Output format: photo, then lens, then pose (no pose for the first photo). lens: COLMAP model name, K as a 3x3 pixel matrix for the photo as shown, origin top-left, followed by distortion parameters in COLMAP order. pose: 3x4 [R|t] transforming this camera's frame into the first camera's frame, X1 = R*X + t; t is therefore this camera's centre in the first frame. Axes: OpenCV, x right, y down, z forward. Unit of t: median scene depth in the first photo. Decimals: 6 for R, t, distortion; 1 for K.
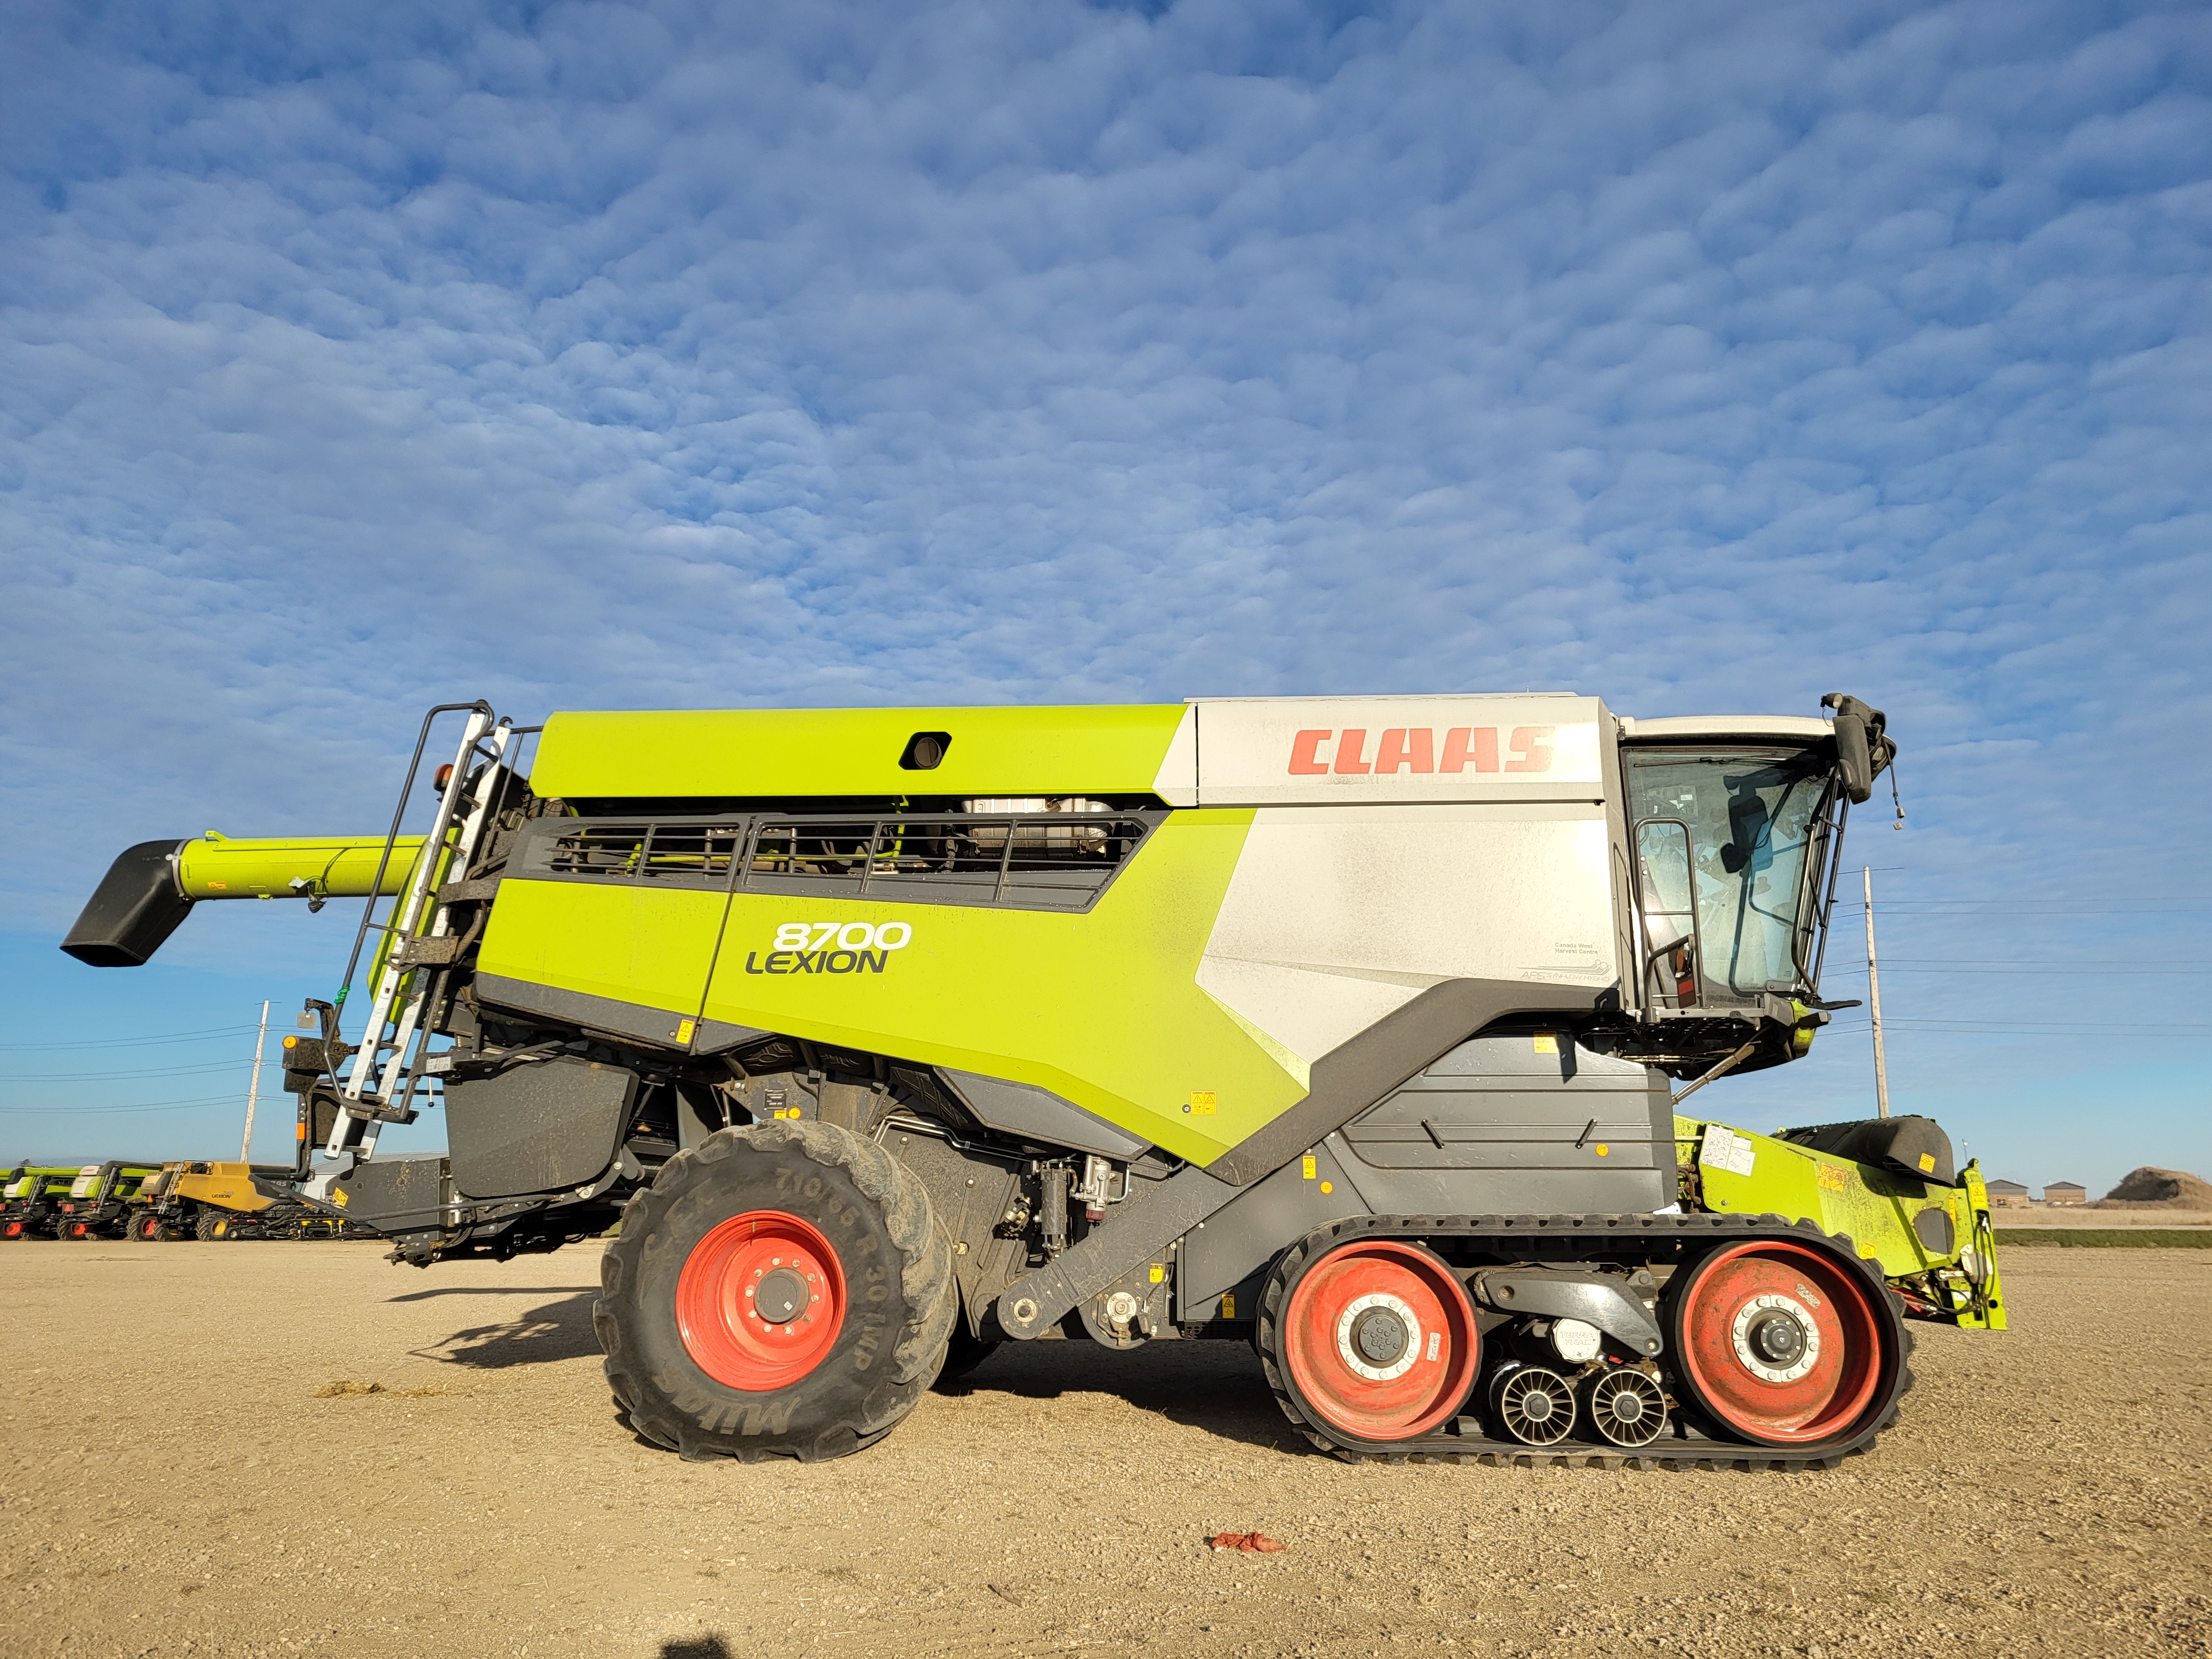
lens RADIAL K [[1686.5, 0, 1106.0], [0, 1686.5, 829.5], [0, 0, 1]] dist [0.000891, 0.003142]
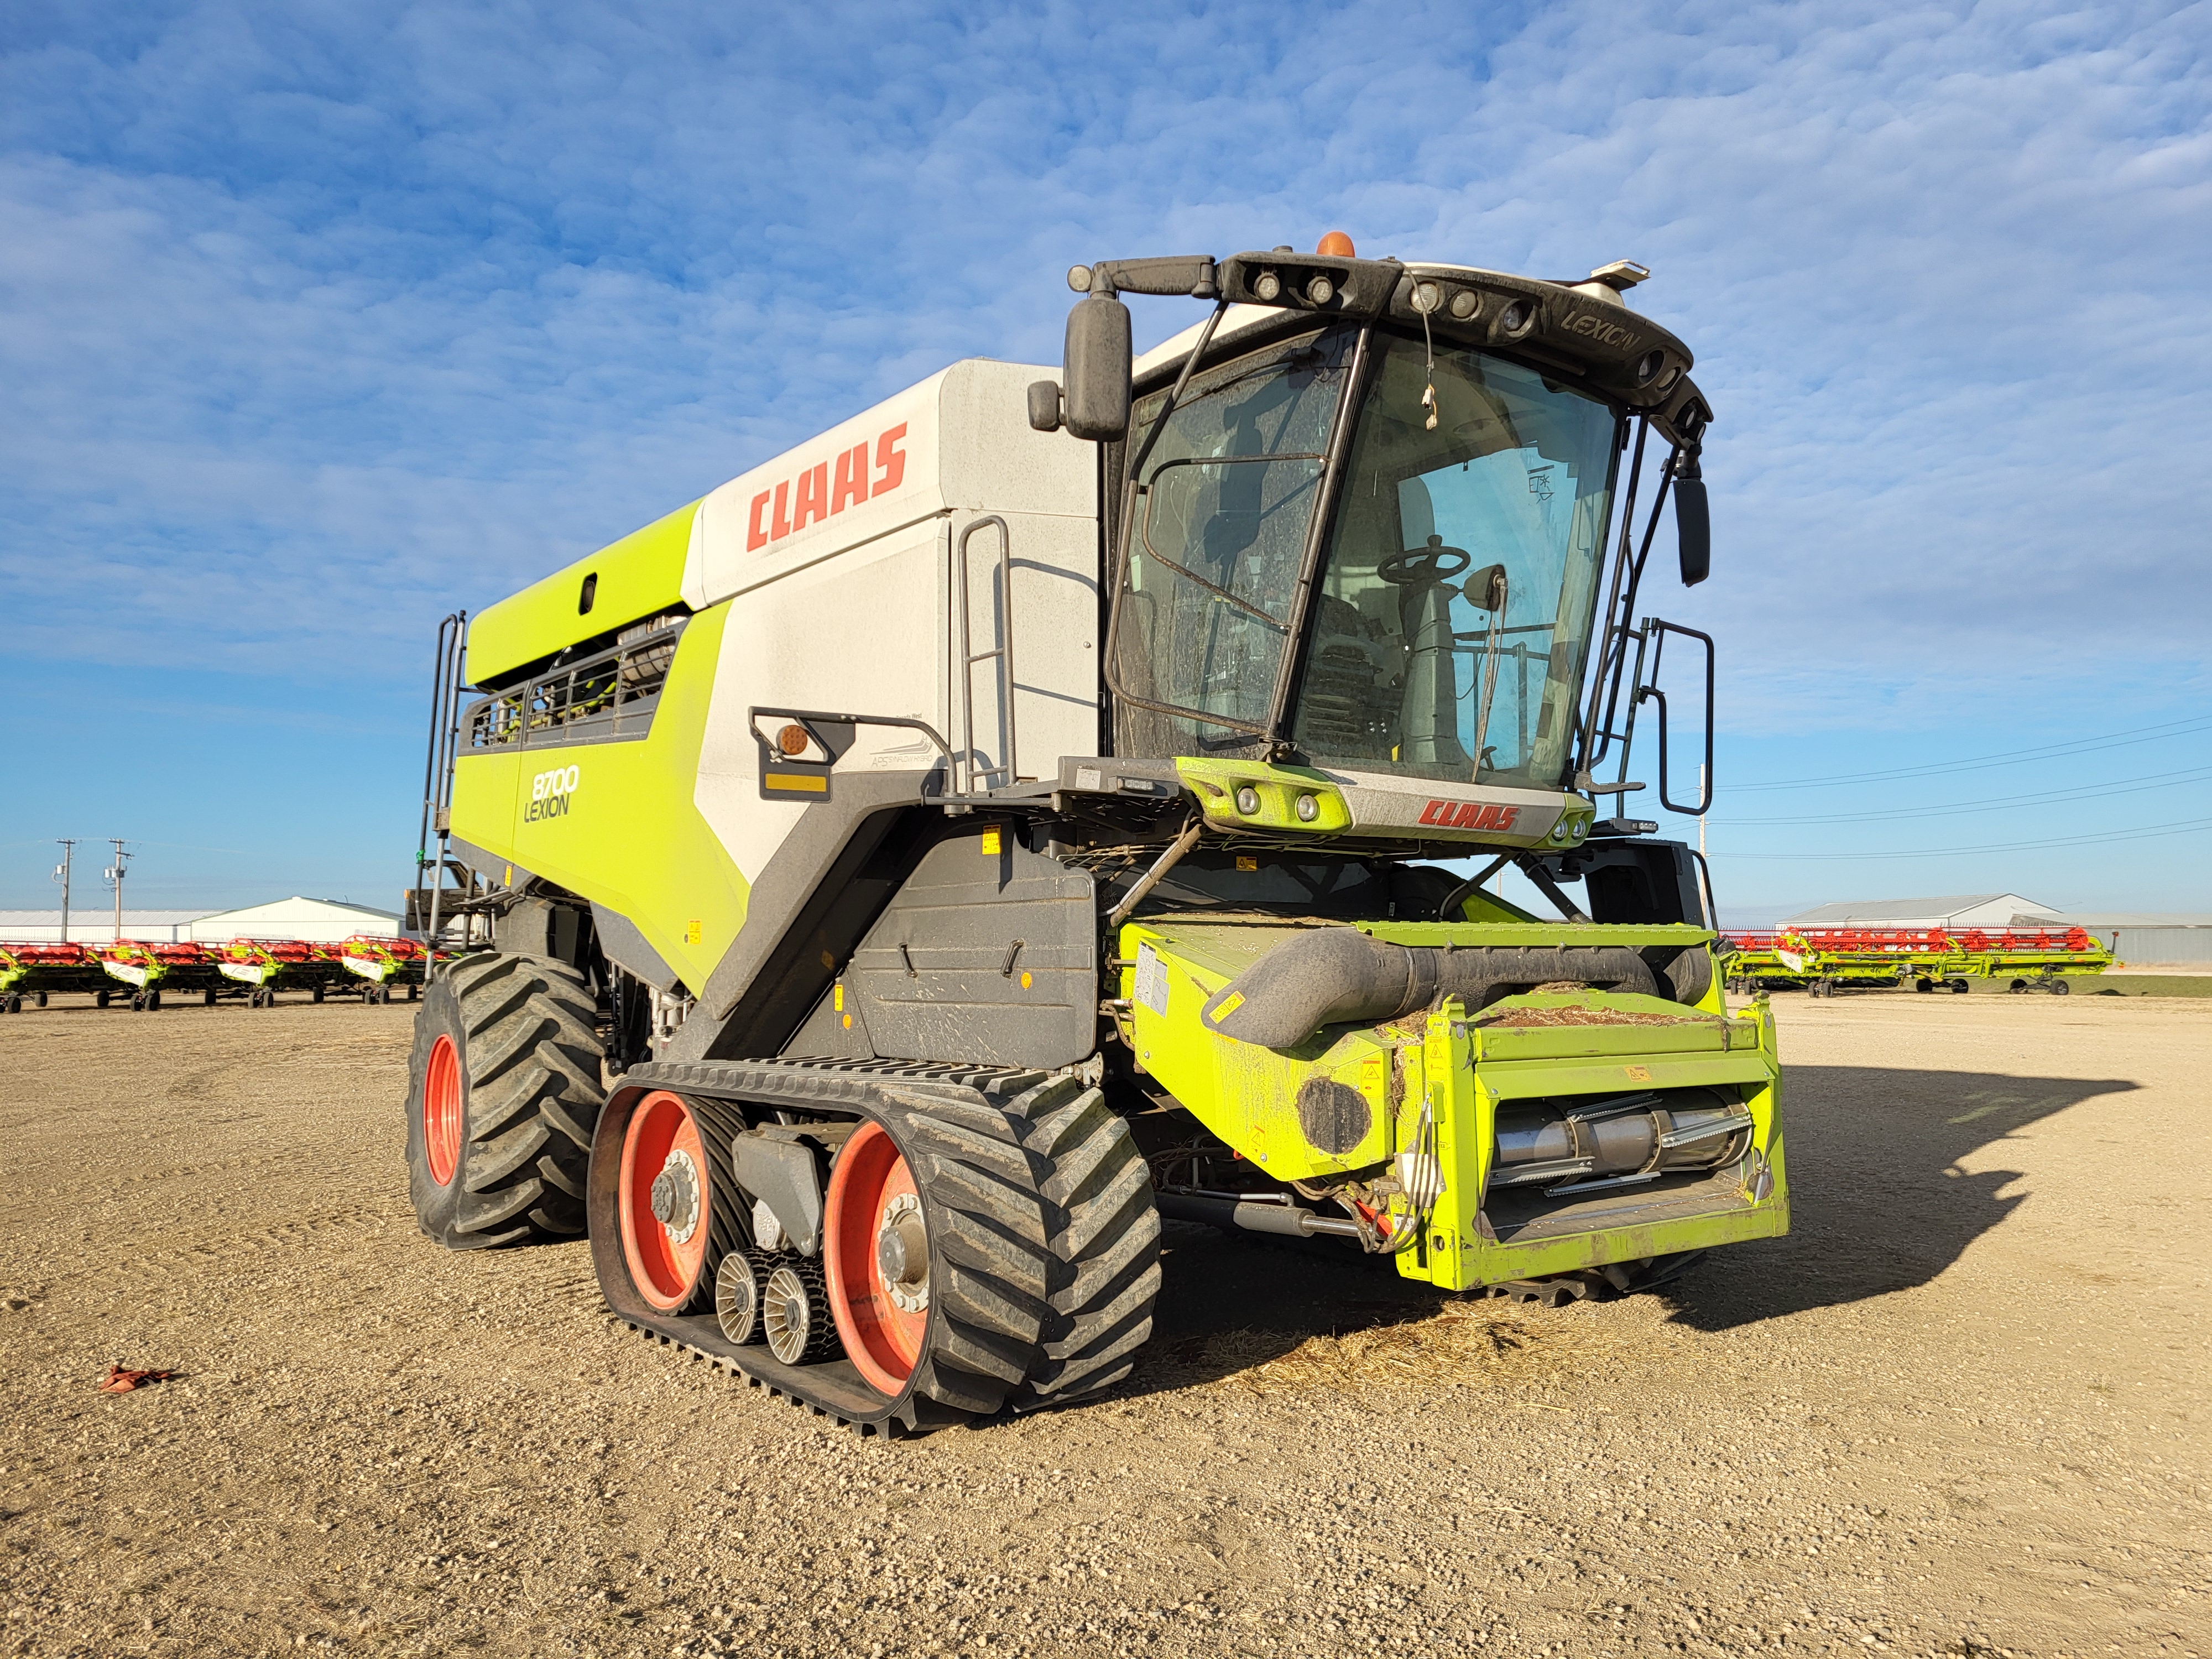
lens RADIAL K [[1647.4, 0, 1129.9], [0, 1647.4, 801.3], [0, 0, 1]] dist [0.072041, -0.004027]
pose [[0.649217, -0.075376, -0.756859, 0.863376], [0.176225, 0.982907, 0.053274, 0.081214], [0.739907, -0.167963, 0.651403, 0.568570]]
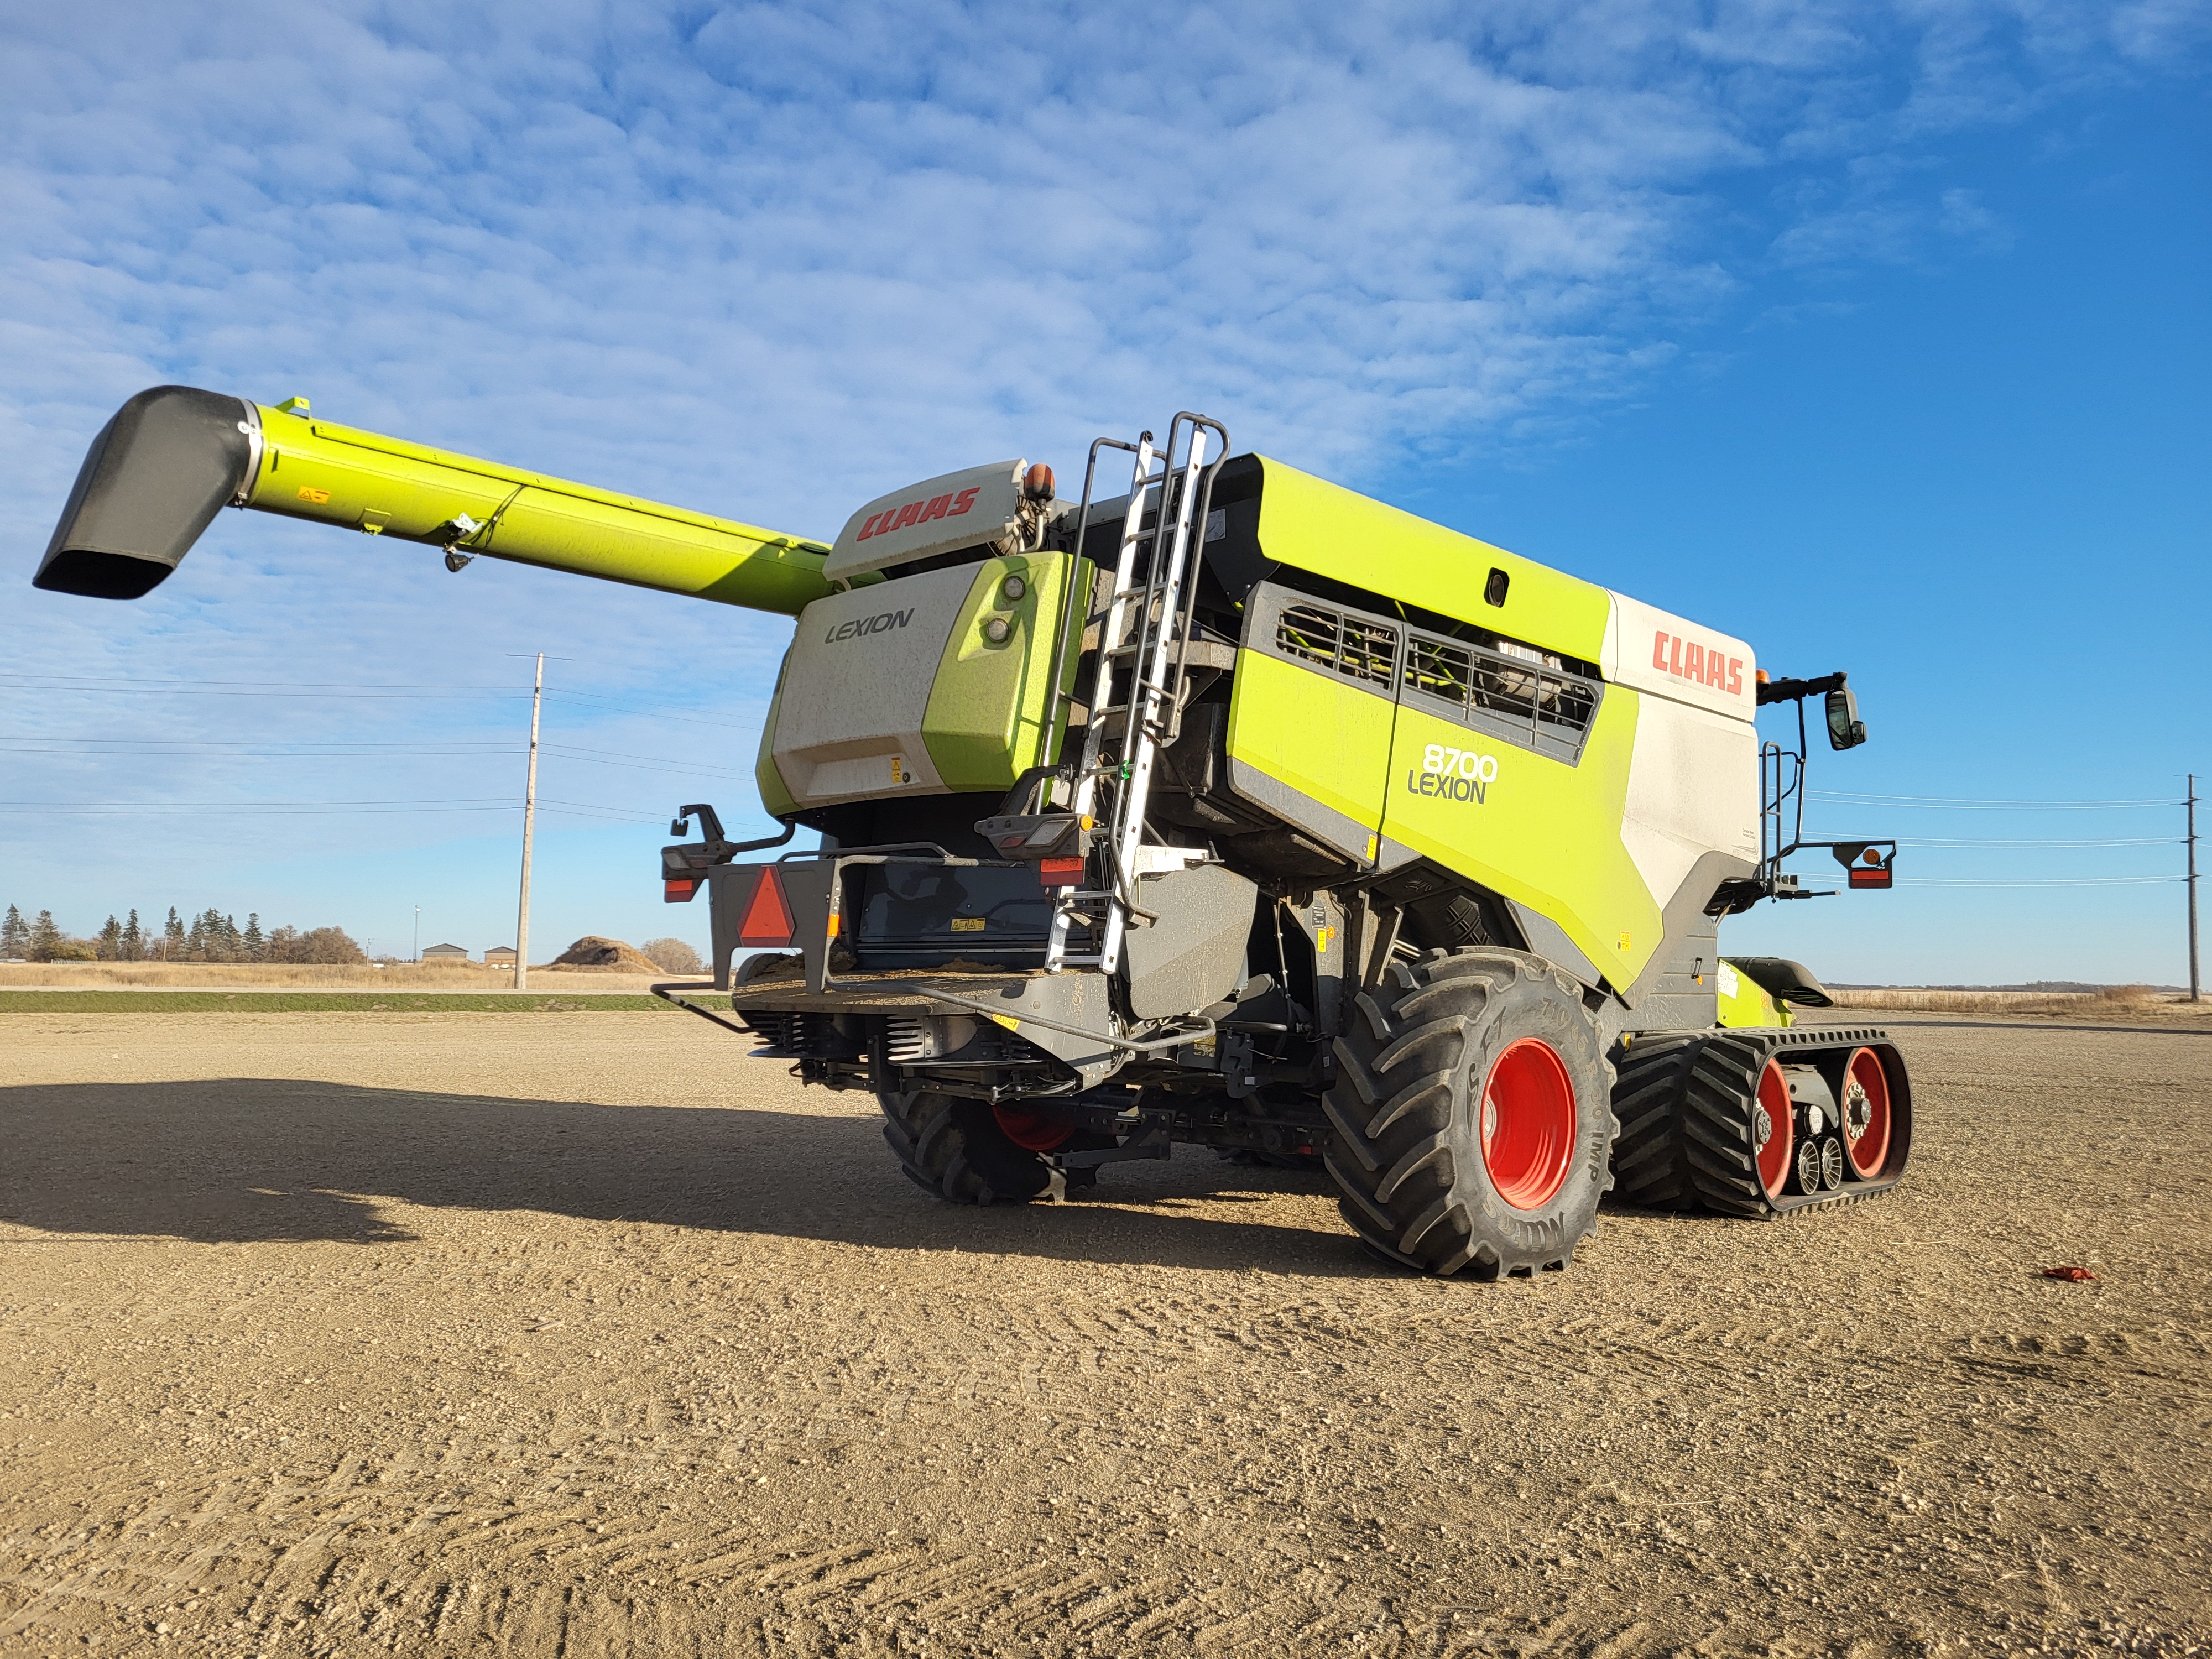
lens RADIAL K [[1647.4, 0, 1129.9], [0, 1647.4, 801.3], [0, 0, 1]] dist [0.072041, -0.004027]
pose [[0.658389, 0.093546, 0.746842, -0.981578], [-0.183042, 0.982358, 0.038317, 0.081292], [-0.730082, -0.161931, 0.663897, 0.482195]]
